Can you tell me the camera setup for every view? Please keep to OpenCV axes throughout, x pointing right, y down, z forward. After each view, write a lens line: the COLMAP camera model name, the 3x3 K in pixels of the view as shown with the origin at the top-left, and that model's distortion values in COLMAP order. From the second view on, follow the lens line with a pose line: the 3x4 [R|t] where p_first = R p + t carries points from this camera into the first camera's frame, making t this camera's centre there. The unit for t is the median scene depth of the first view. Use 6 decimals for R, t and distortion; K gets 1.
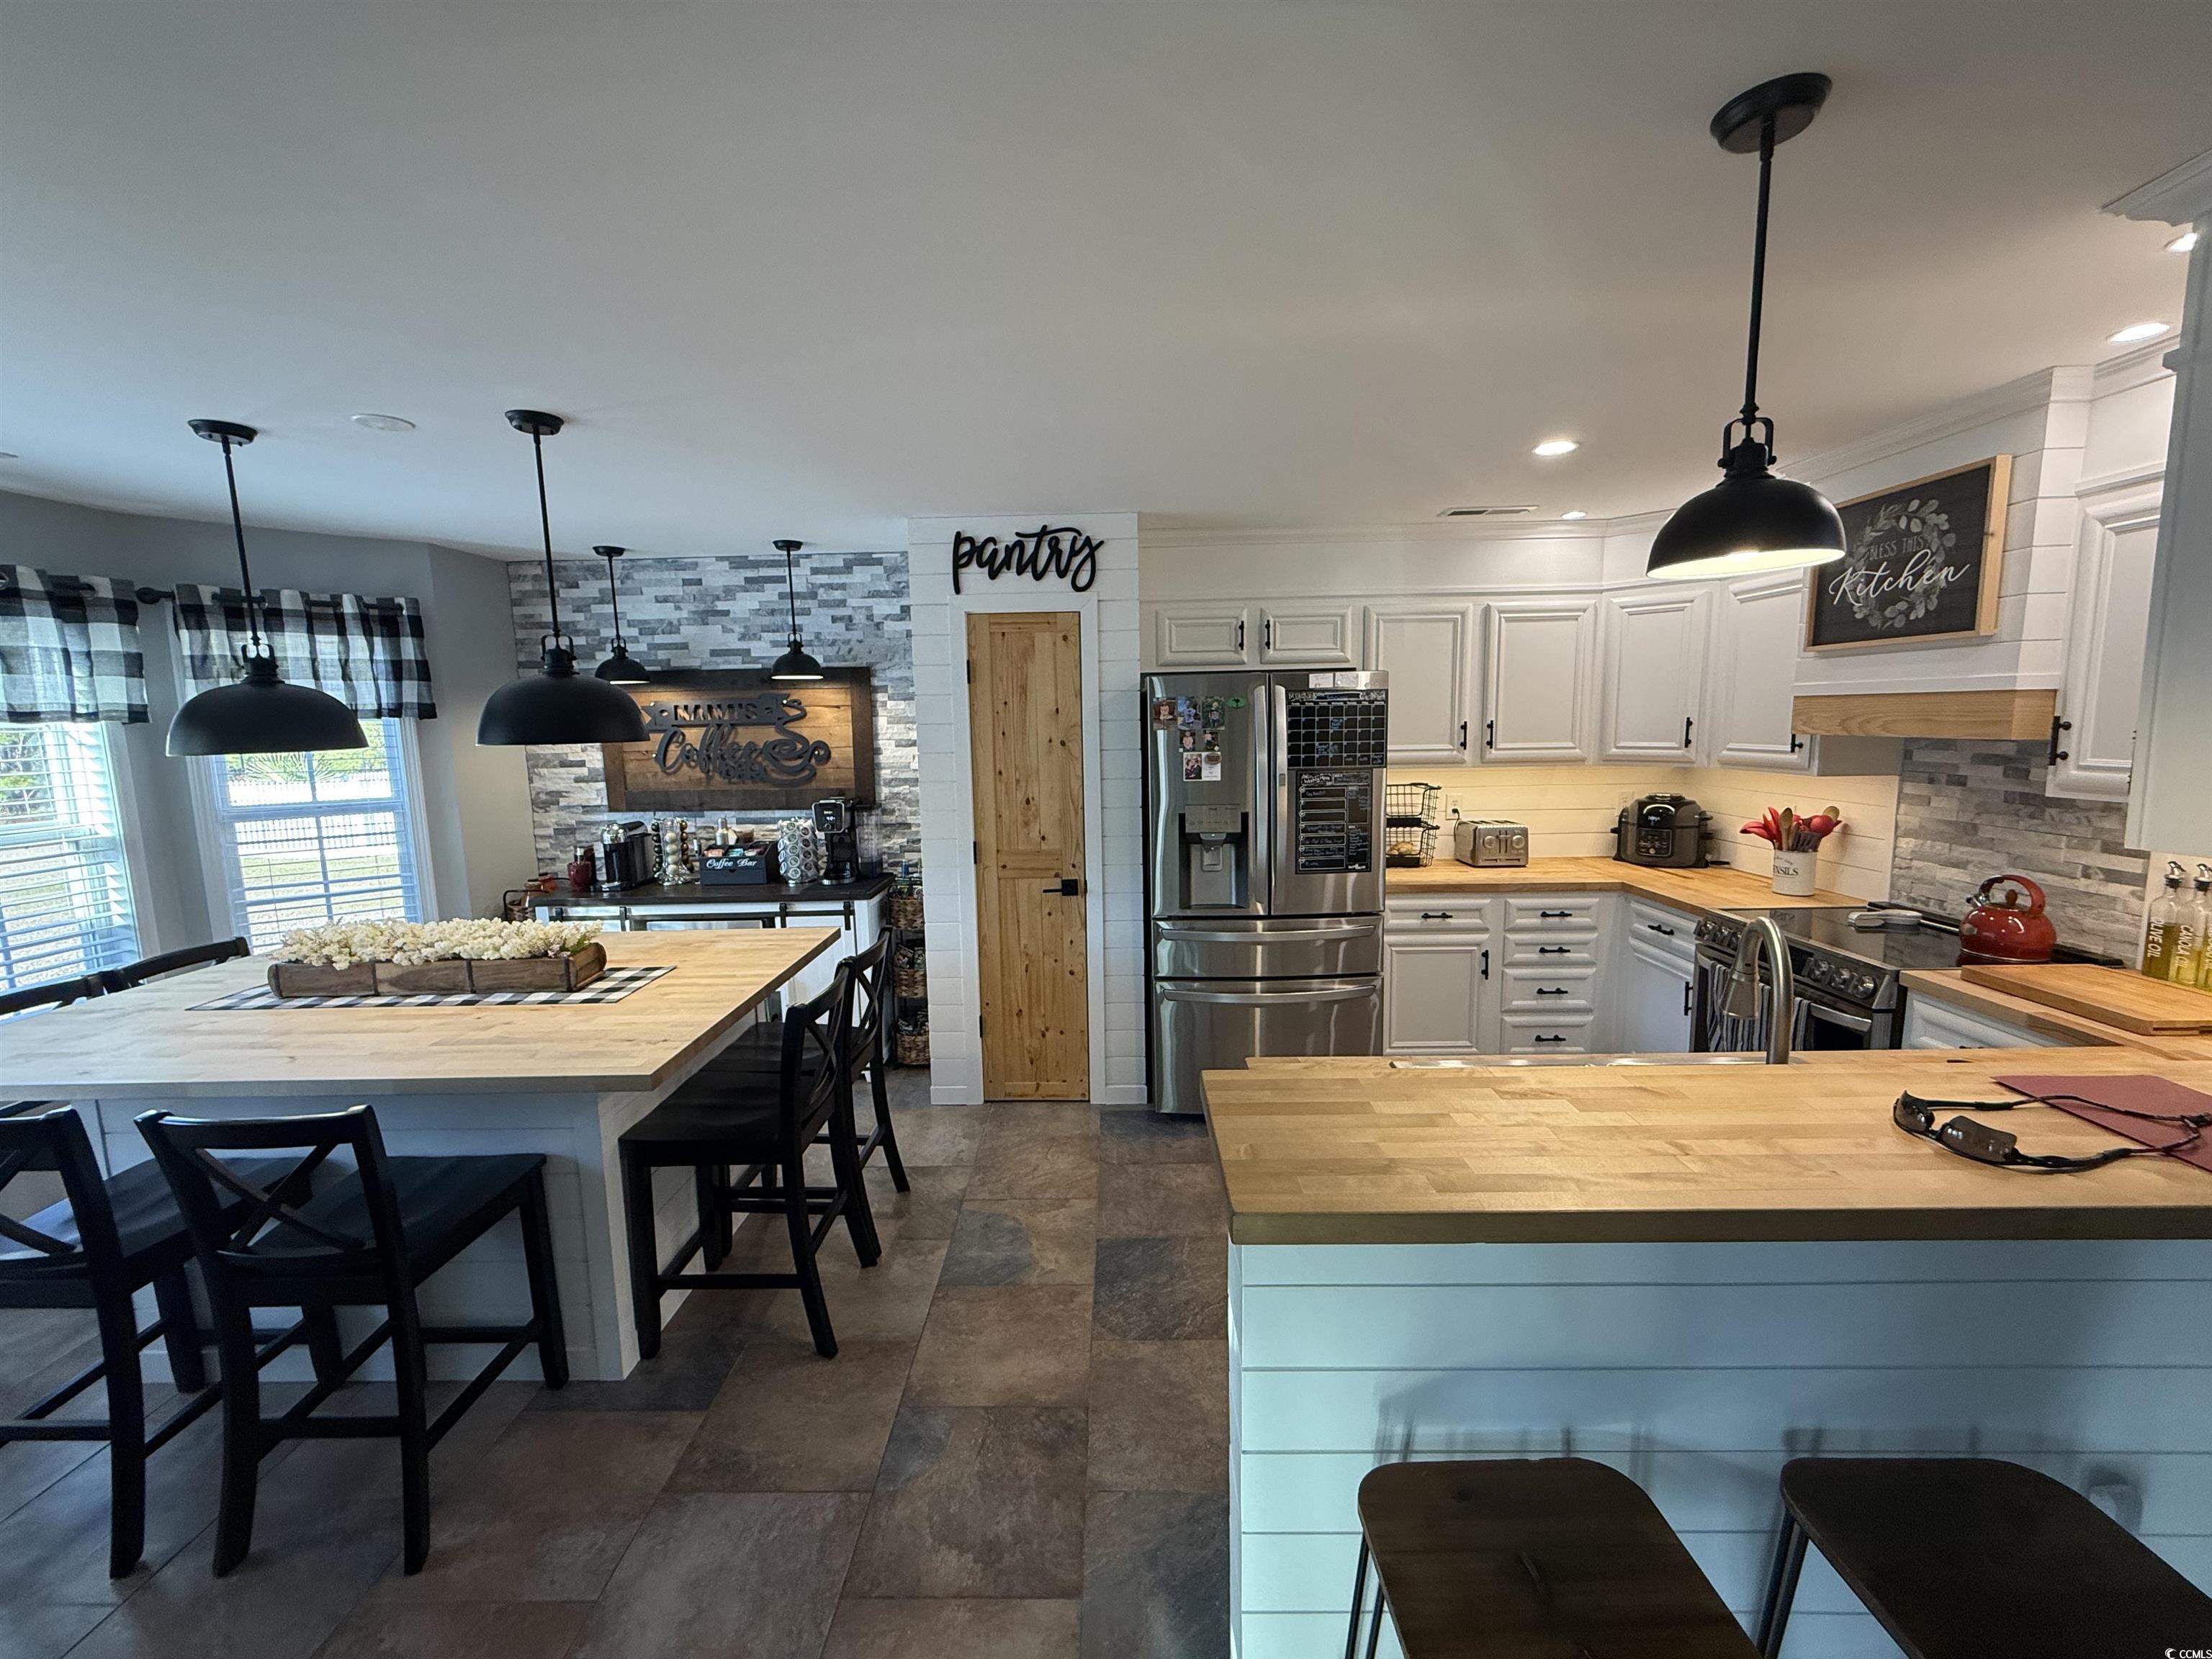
lens RADIAL K [[880.8, 0, 1100.9], [0, 880.8, 827.4], [0, 0, 1]] dist [0.001004, 0.000024]
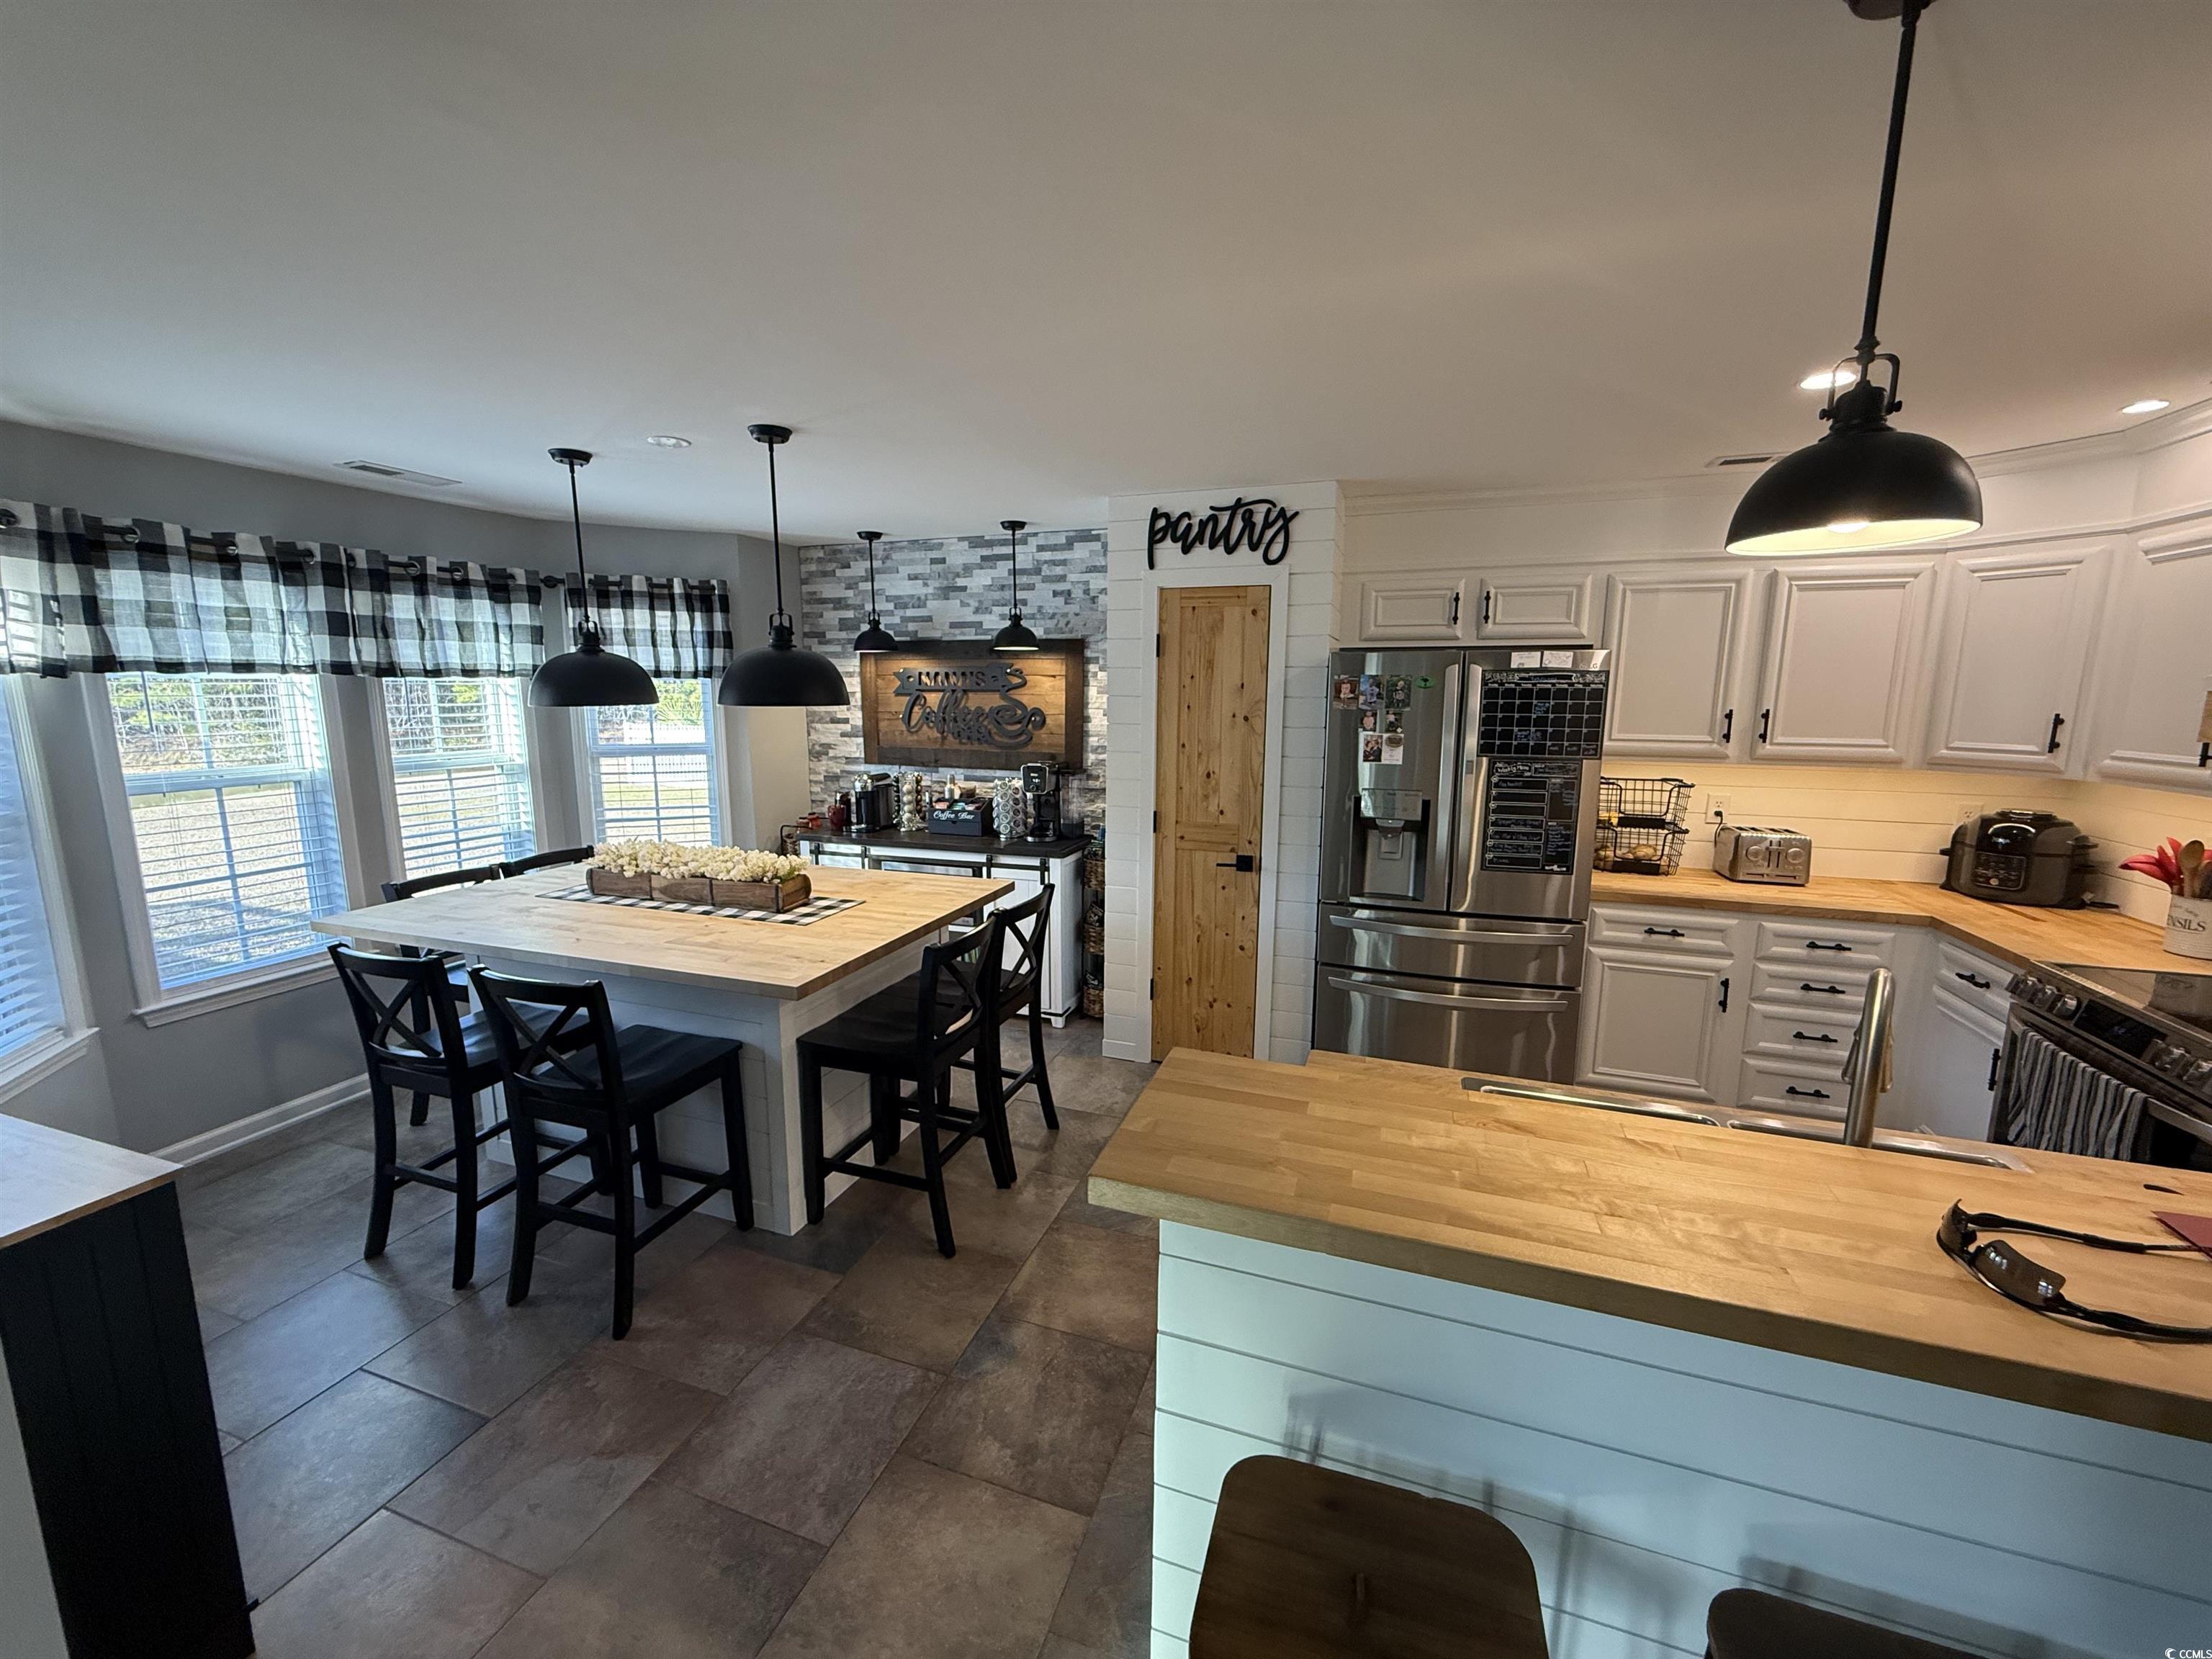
lens RADIAL K [[880.8, 0, 1100.8], [0, 880.8, 827.8], [0, 0, 1]] dist [0.001004, 0.000024]
pose [[0.947764, 0.074308, -0.310197, 0.120981], [-0.062998, 0.996937, 0.046335, -0.008420], [0.312690, -0.024373, 0.949542, -0.000360]]
